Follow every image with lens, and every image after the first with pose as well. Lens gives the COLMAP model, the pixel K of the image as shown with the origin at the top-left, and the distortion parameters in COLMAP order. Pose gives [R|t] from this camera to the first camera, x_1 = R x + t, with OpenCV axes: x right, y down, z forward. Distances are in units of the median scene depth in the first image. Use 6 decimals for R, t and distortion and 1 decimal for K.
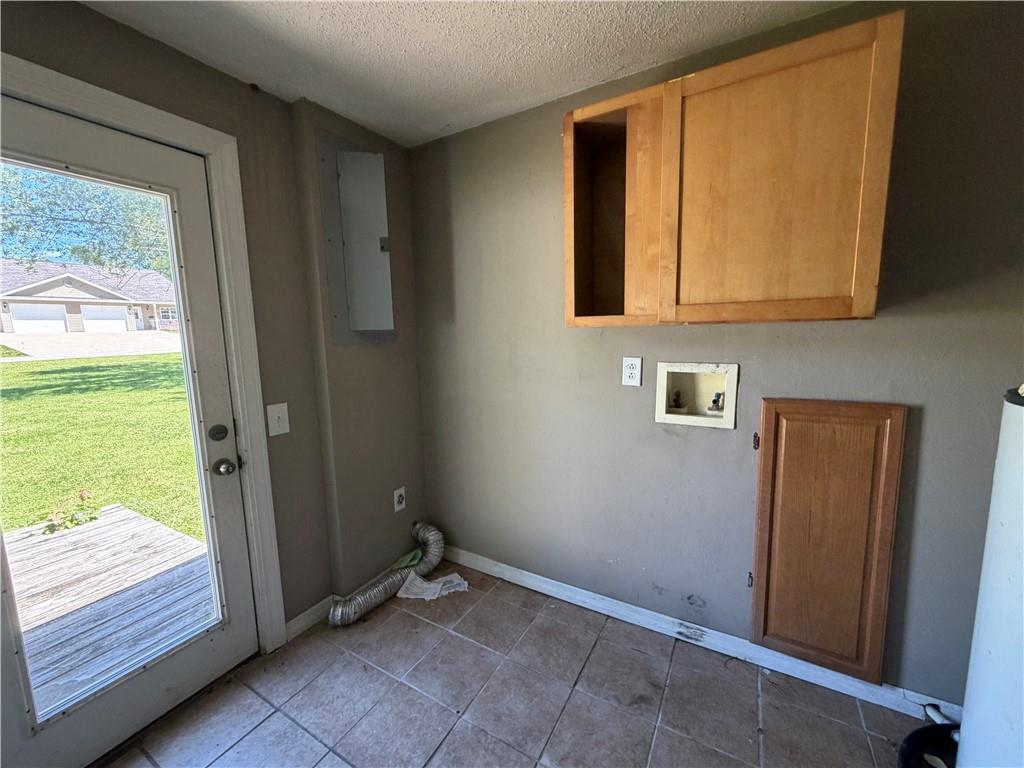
lens RADIAL K [[407.0, 0, 510.6], [0, 407.0, 384.2], [0, 0, 1]] dist [-0.001981, 0.000190]
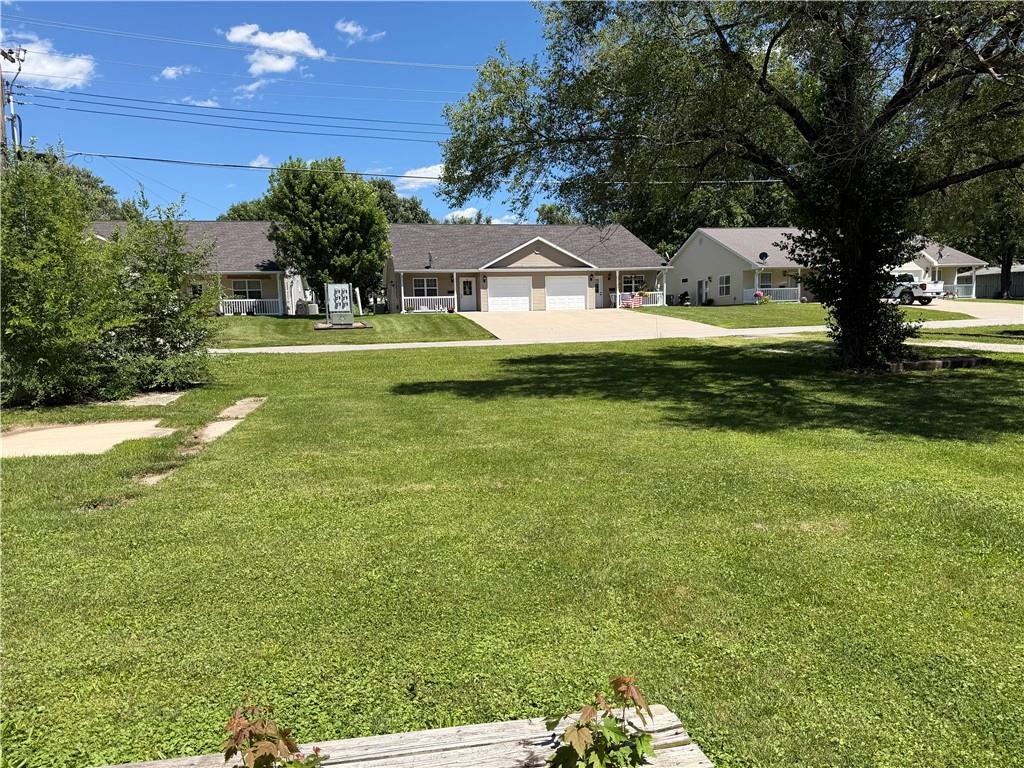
lens RADIAL K [[724.7, 0, 512.0], [0, 724.7, 384.0], [0, 0, 1]] dist [-0.000779, -0.000157]
pose [[0.663389, 0.073668, -0.744640, -0.101814], [-0.093723, 0.995485, 0.014988, -0.005150], [0.742382, 0.059847, 0.667298, 0.069187]]
